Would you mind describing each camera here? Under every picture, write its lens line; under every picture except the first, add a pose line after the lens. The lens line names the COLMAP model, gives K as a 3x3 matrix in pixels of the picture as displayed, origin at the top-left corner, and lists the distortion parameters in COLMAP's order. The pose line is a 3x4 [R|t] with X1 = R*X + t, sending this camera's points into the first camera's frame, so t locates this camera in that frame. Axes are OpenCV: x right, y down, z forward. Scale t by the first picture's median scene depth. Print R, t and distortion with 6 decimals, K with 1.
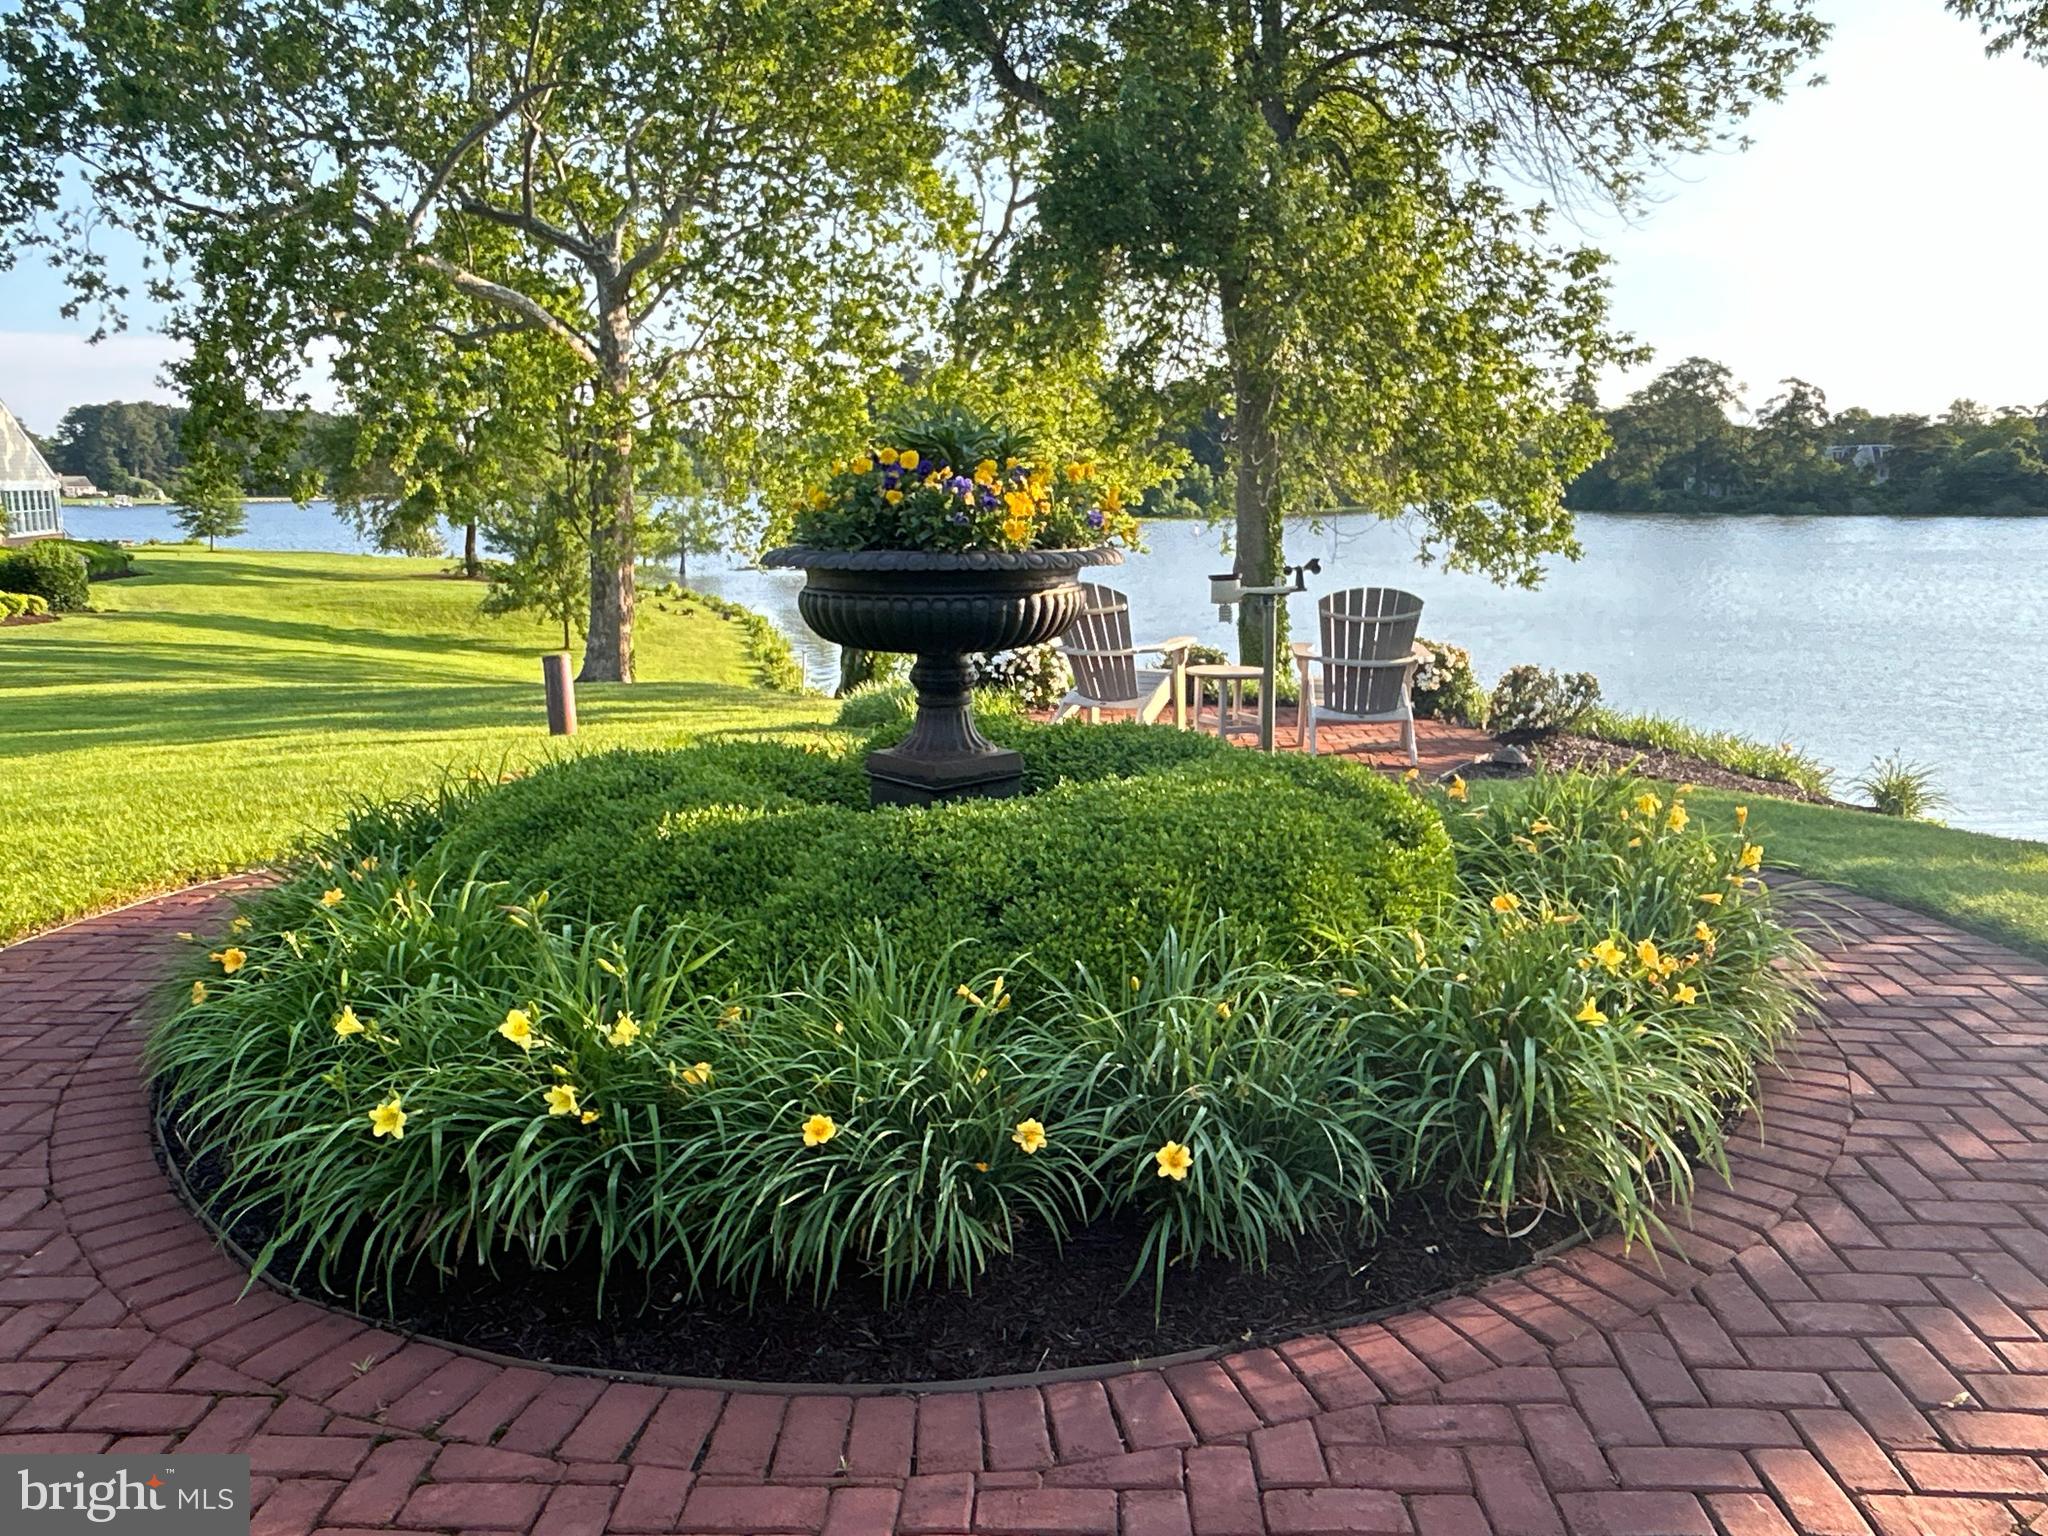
lens RADIAL K [[1533.2, 0, 1005.9], [0, 1533.2, 778.1], [0, 0, 1]] dist [0.009974, -0.007858]
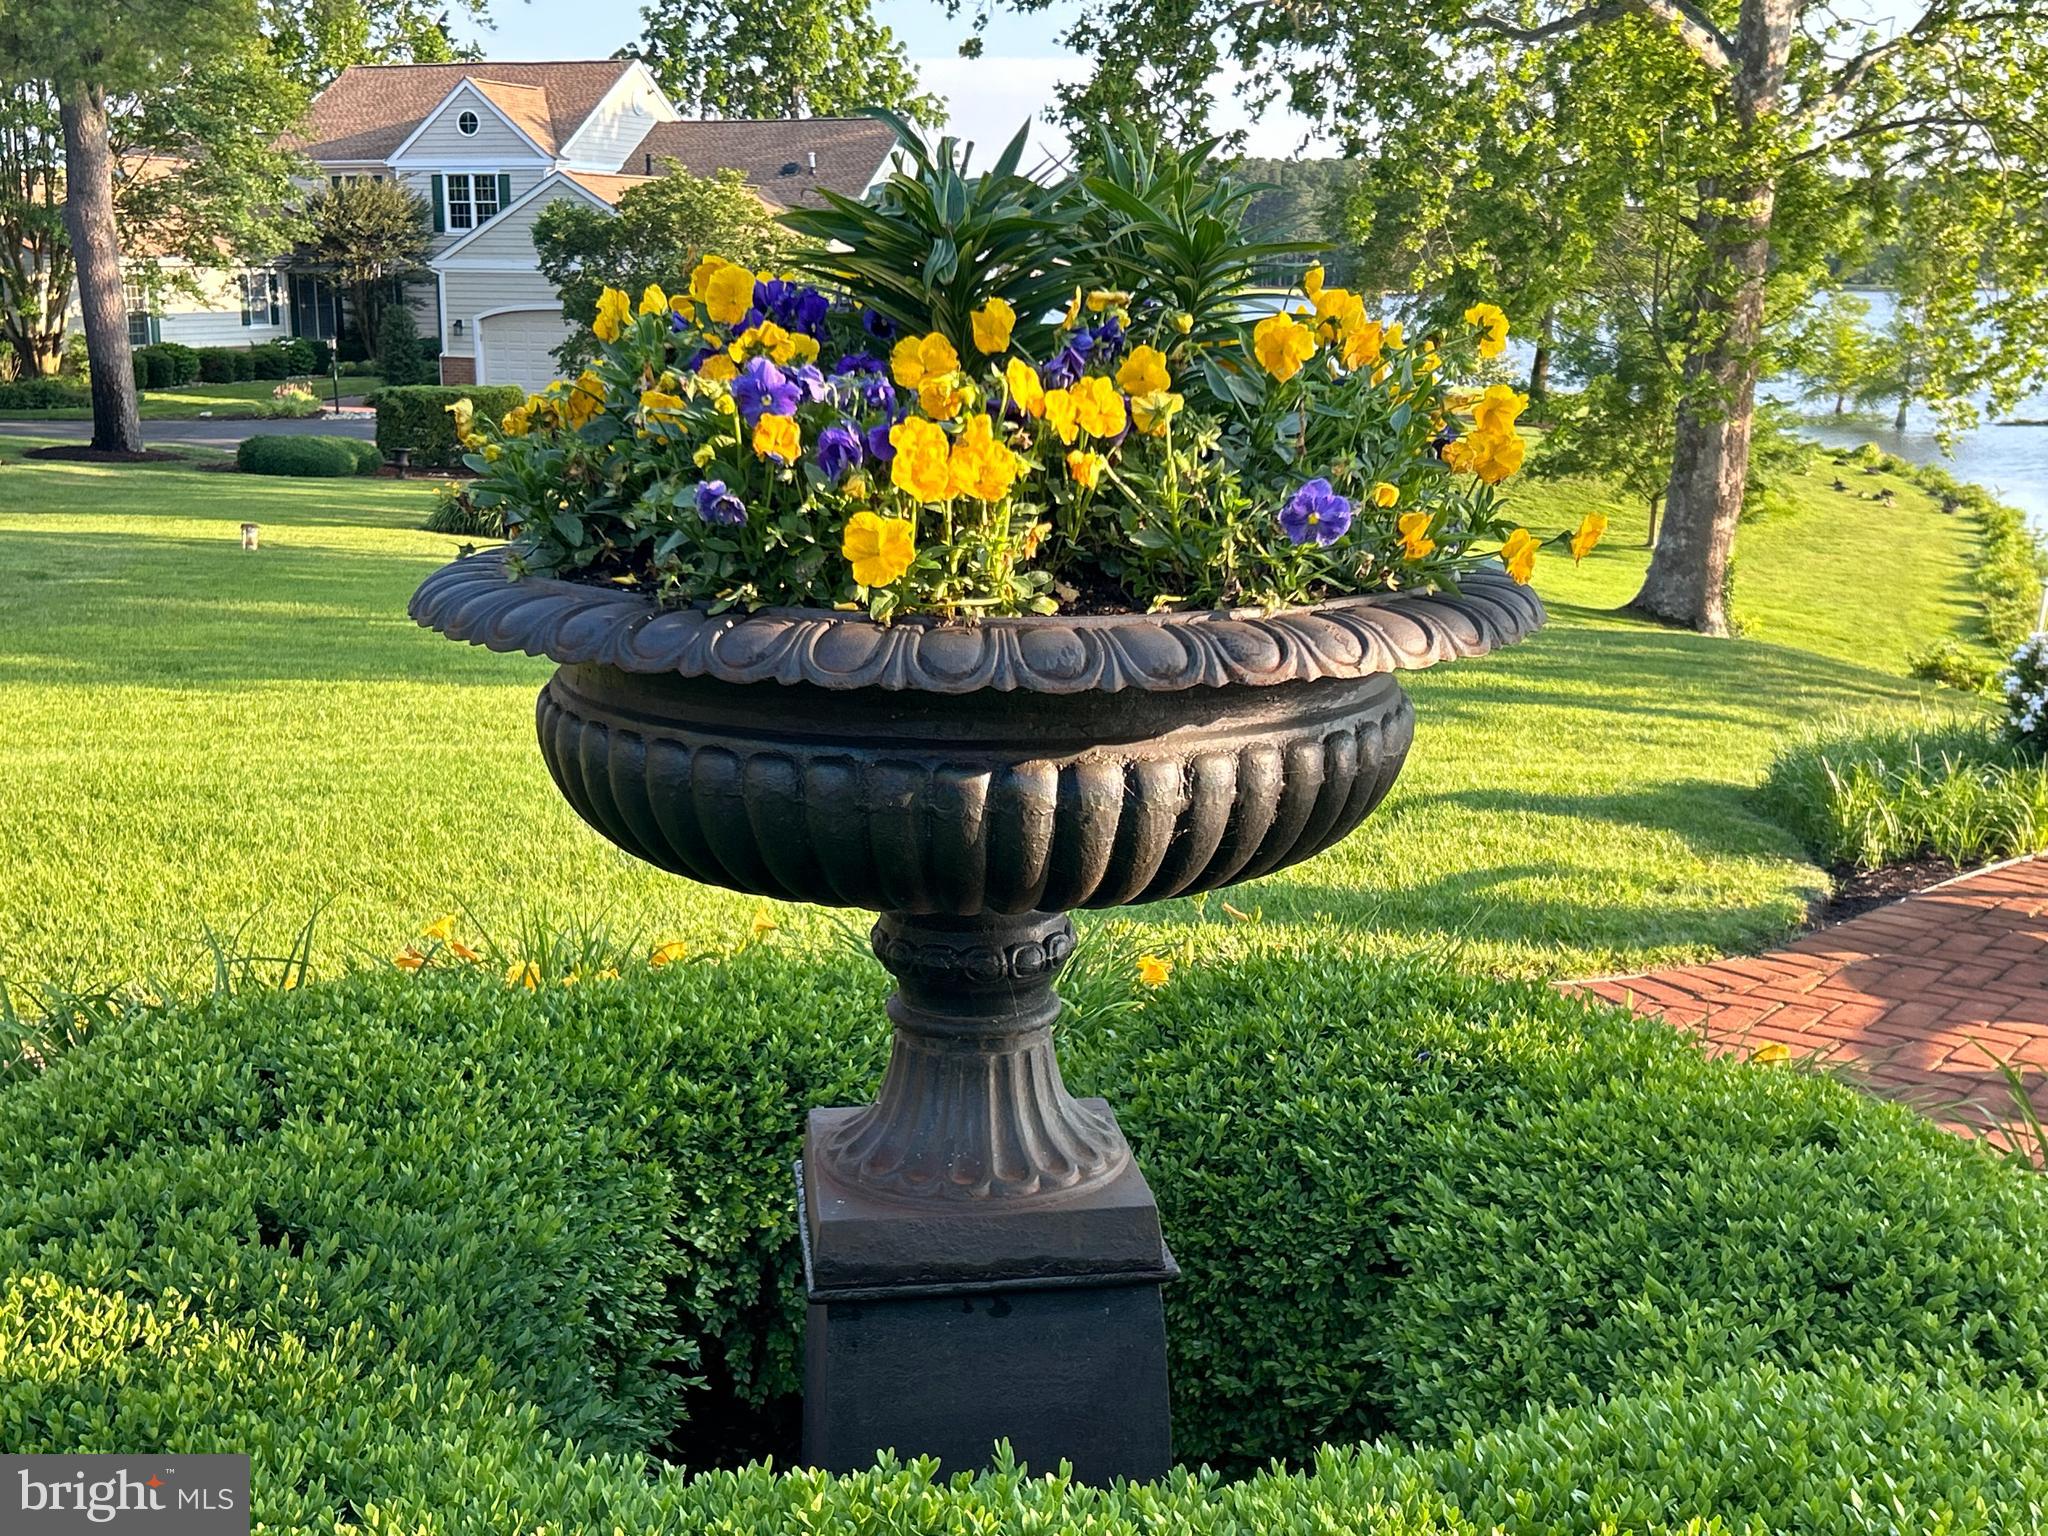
lens RADIAL K [[2484.2, 0, 1011.1], [0, 2484.2, 818.7], [0, 0, 1]] dist [-0.026413, 0.000000]
pose [[0.846081, 0.120955, -0.519151, 0.024405], [-0.105787, 0.992645, 0.058868, -0.012698], [0.522453, 0.005113, 0.852653, 0.055239]]
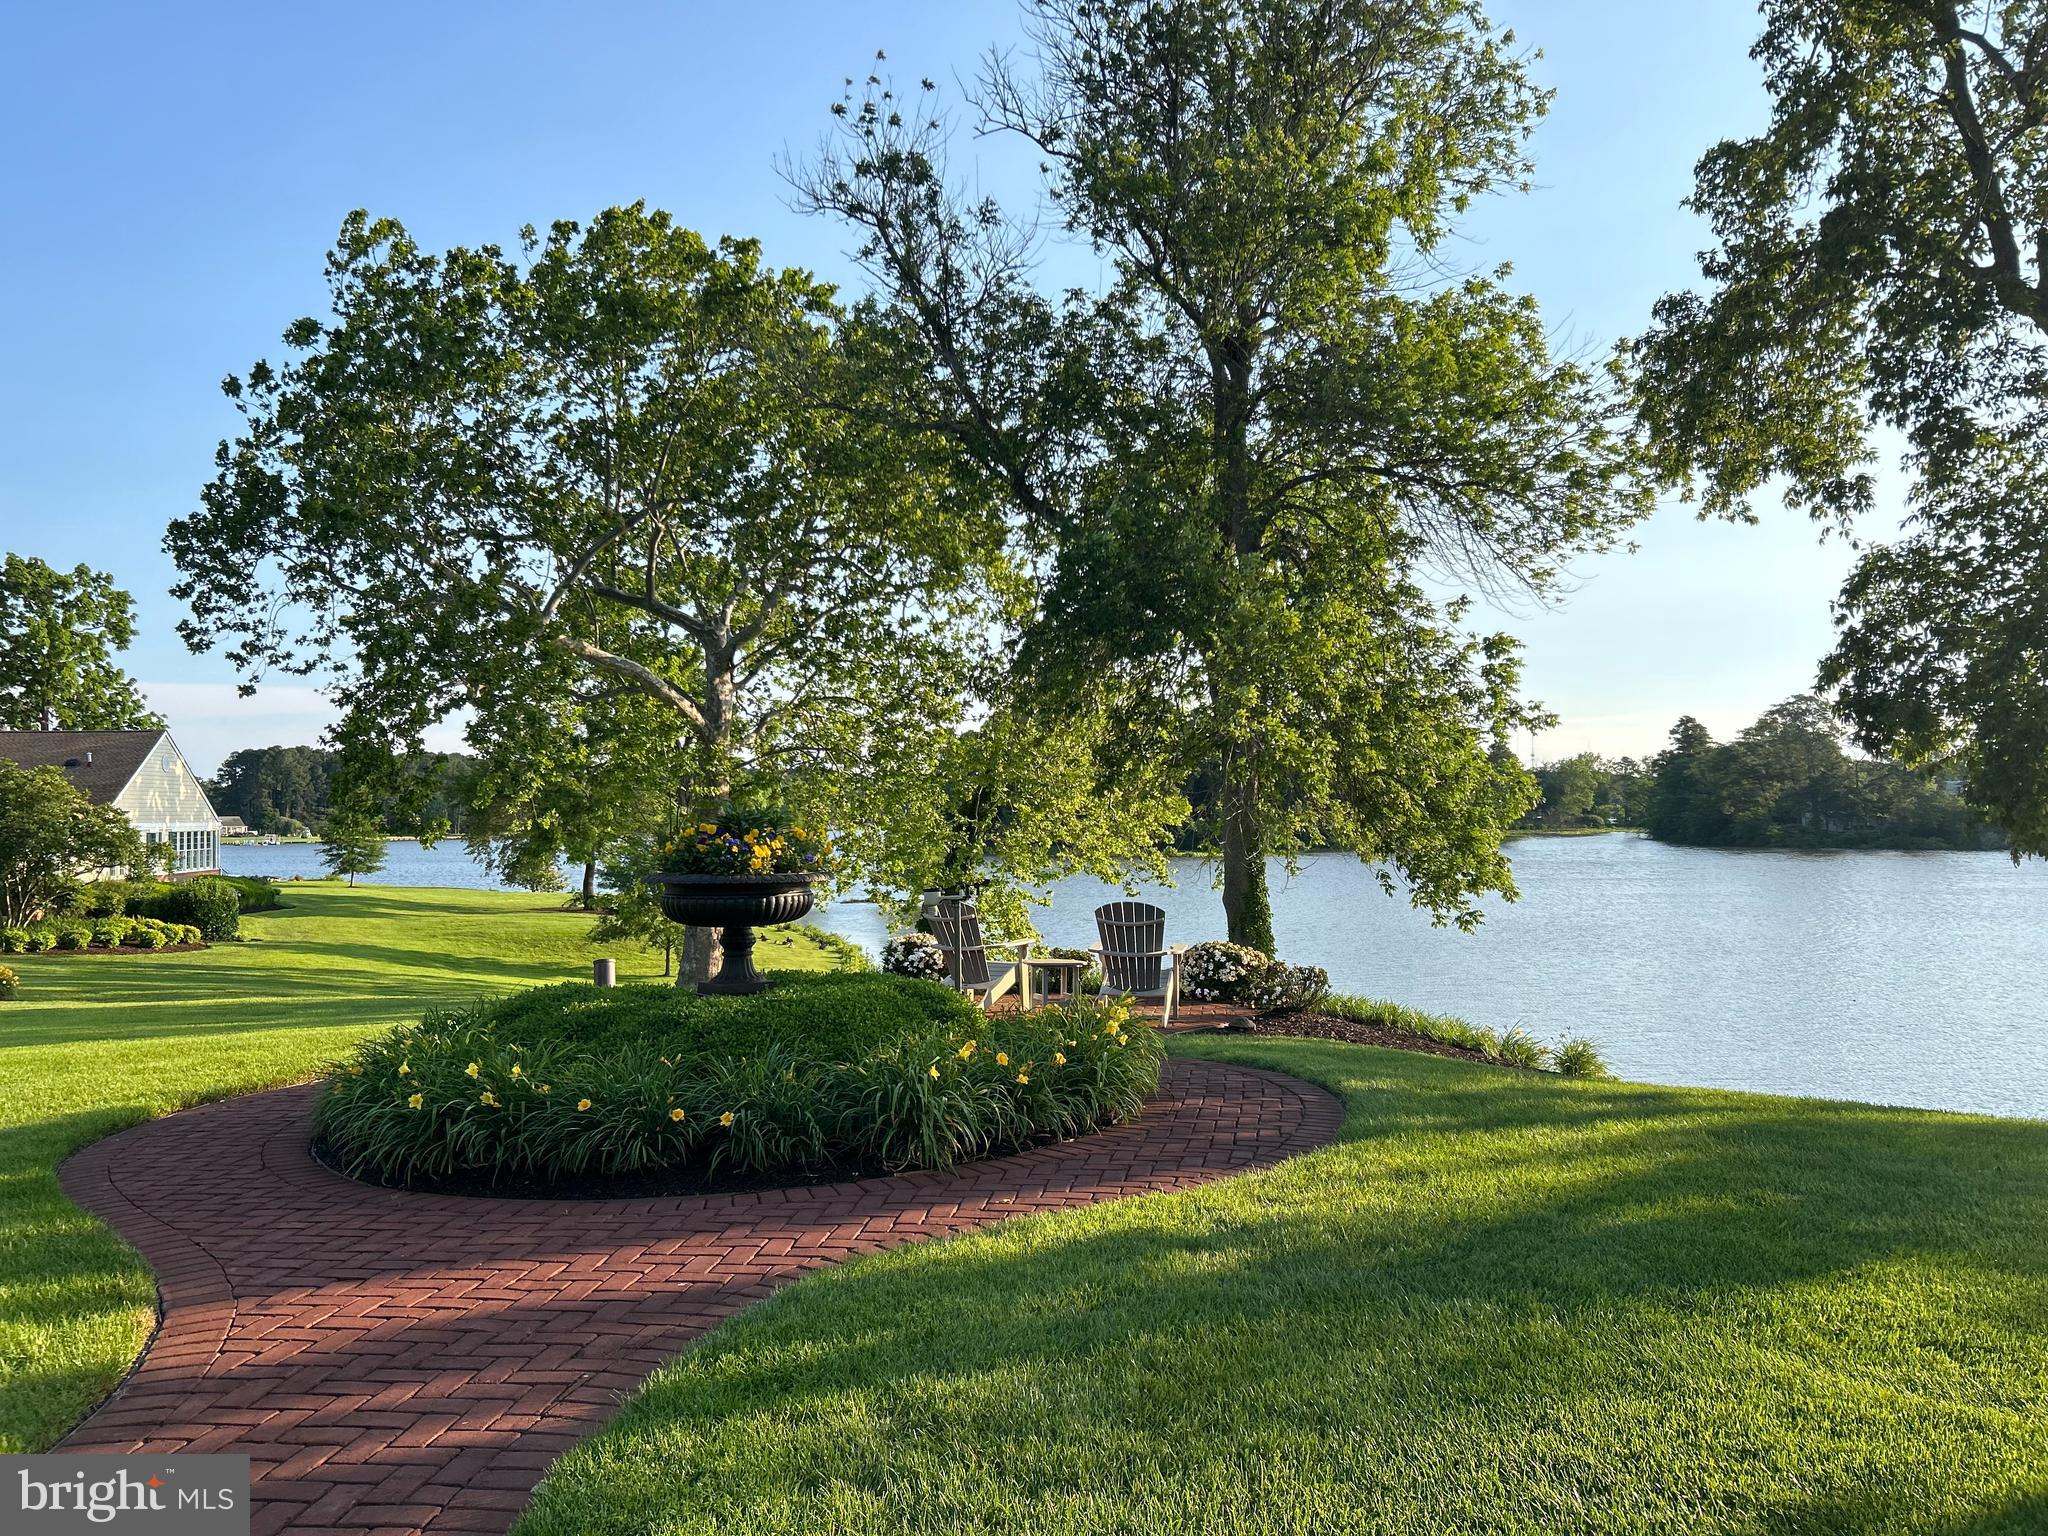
lens RADIAL K [[1544.3, 0, 1040.8], [0, 1544.3, 766.5], [0, 0, 1]] dist [0.031678, -0.014631]
pose [[0.998491, -0.005109, -0.054669, 0.044072], [-0.007155, 0.975062, -0.221816, 0.014526], [0.054439, 0.221873, 0.973555, -0.088719]]
